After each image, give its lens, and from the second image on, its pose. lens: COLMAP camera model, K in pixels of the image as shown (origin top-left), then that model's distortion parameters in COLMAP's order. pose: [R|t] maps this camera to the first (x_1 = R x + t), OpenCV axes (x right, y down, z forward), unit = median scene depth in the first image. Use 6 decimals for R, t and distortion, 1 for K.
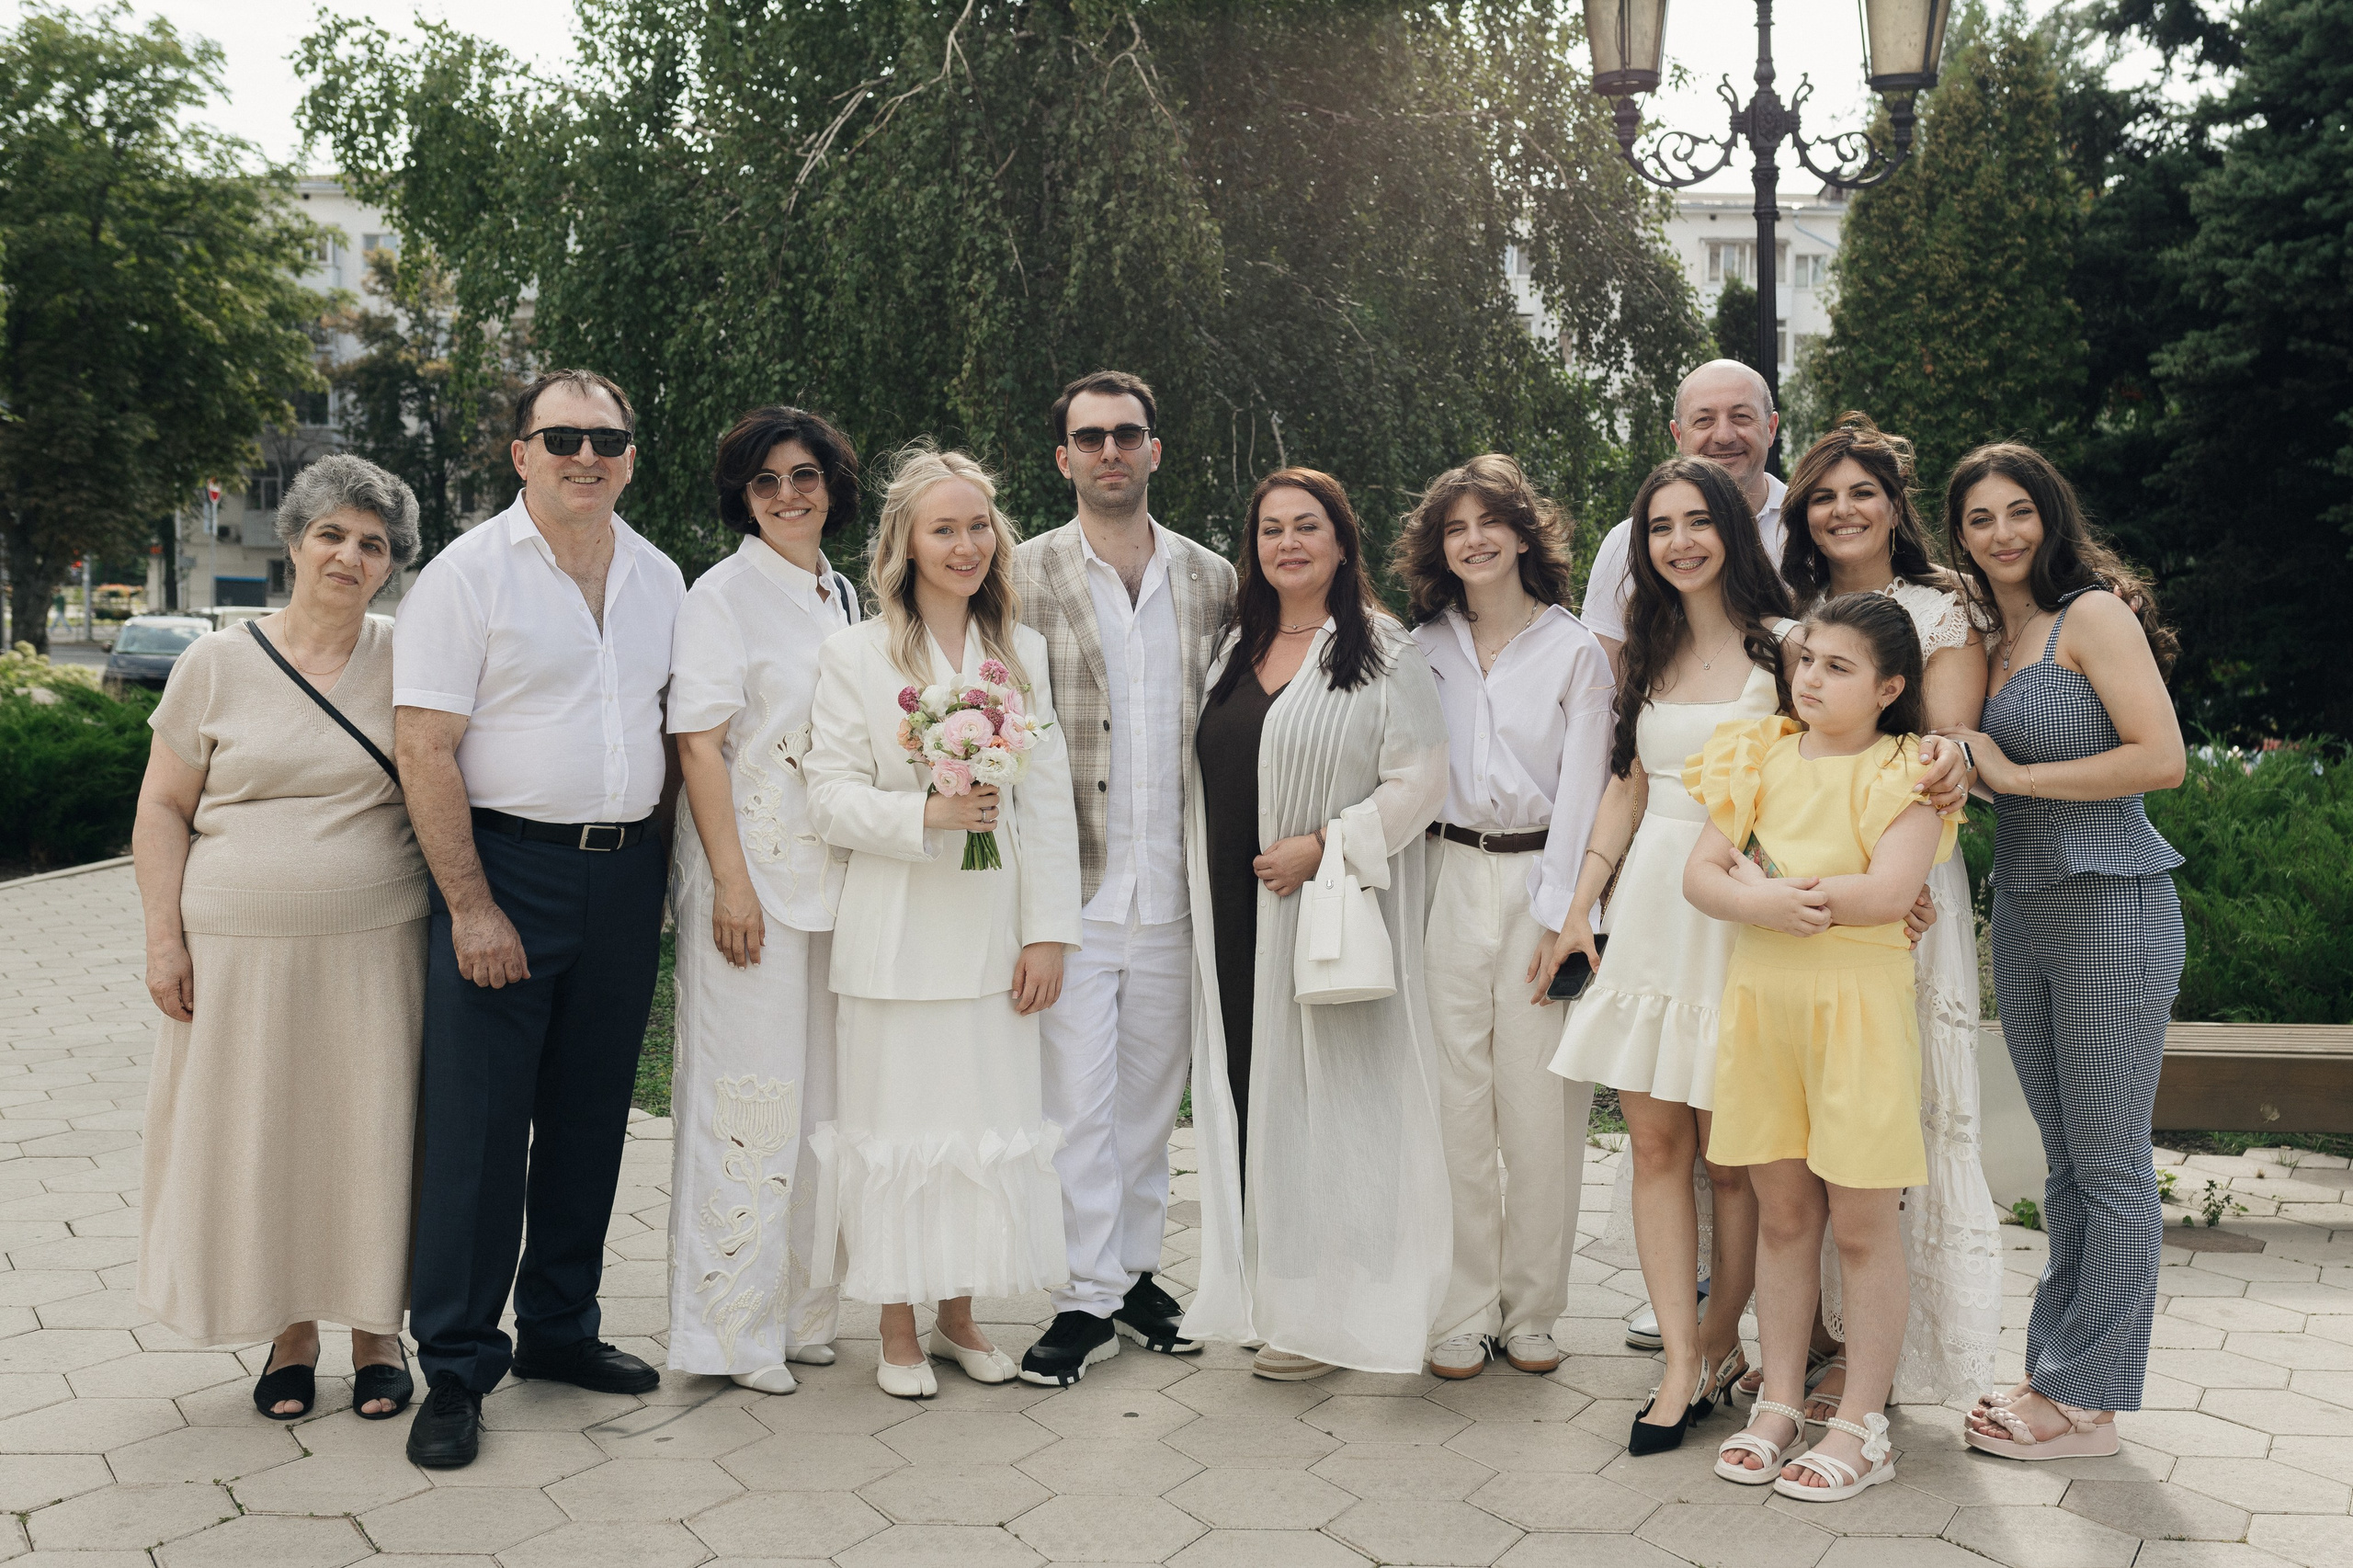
lens RADIAL K [[2271.1, 0, 1181.2], [0, 2271.1, 732.9], [0, 0, 1]] dist [0.001687, 0.006684]
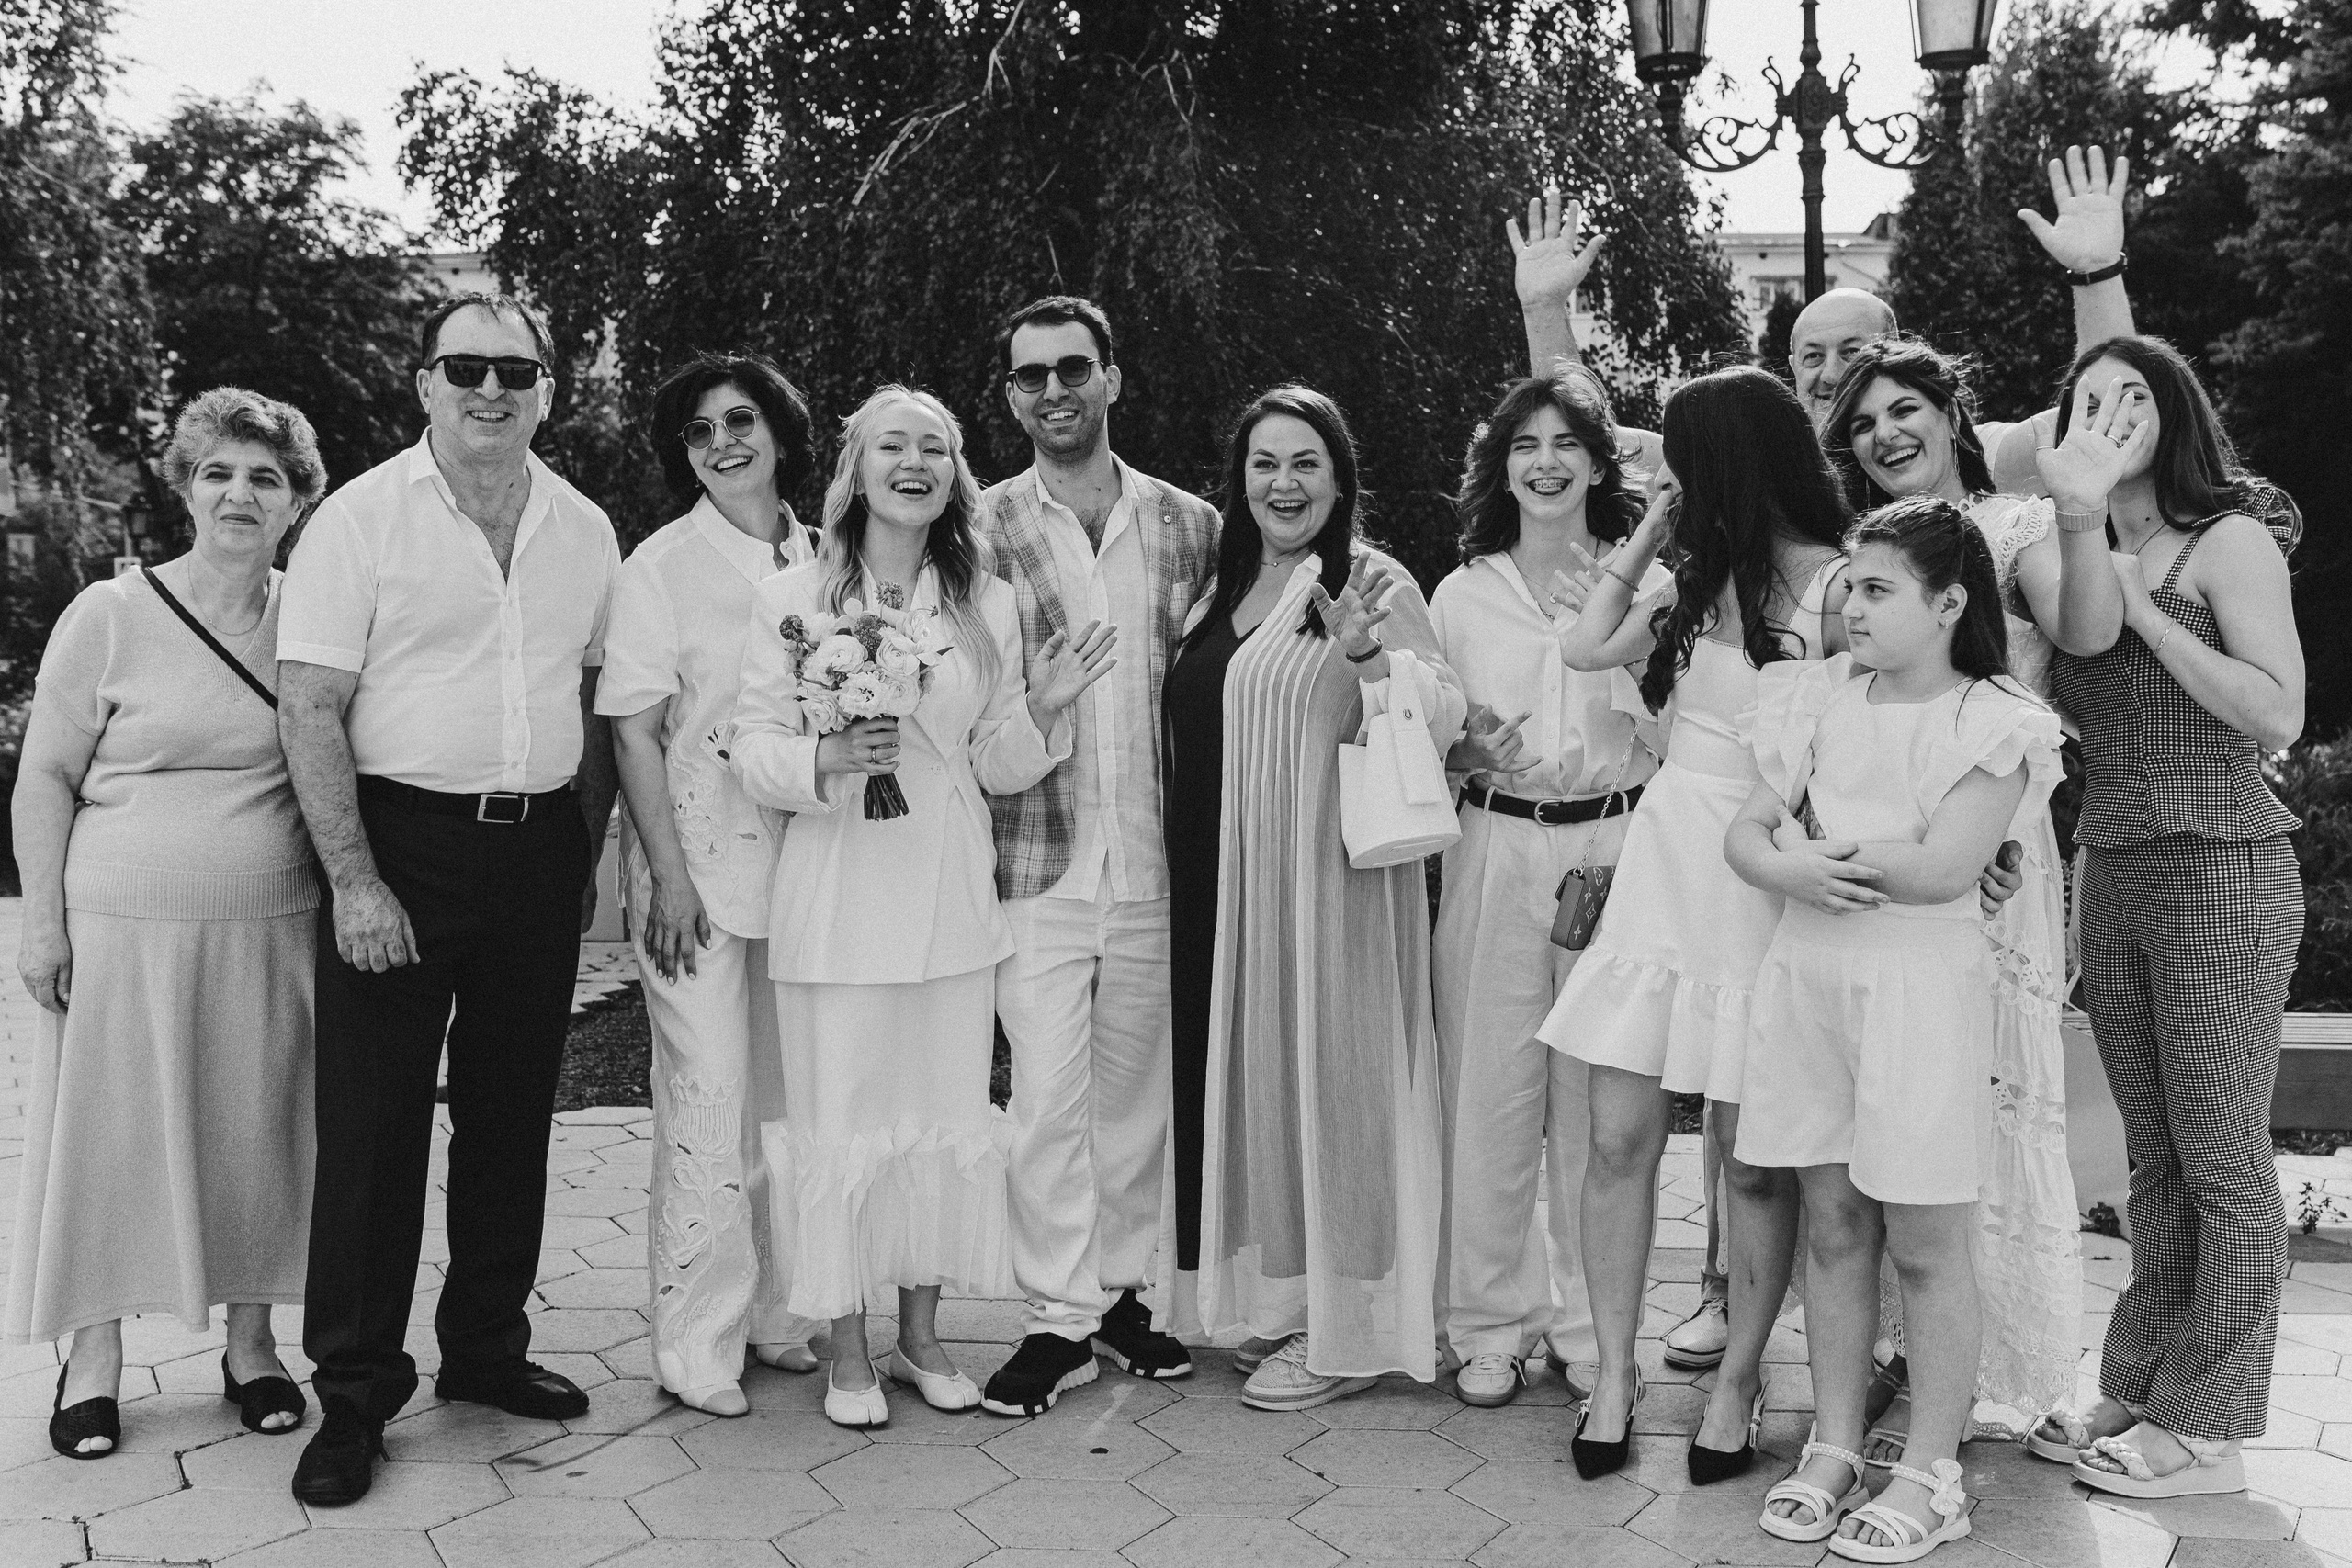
lens RADIAL K [[2030.3, 0, 1175.8], [0, 2030.3, 796.8], [0, 0, 1]] dist [-0.054994, 0.072313]
pose [[0.998405, -0.008414, -0.055824, 0.028650], [0.009121, 0.999881, 0.012423, 0.017609], [0.055713, -0.012912, 0.998363, 0.111530]]
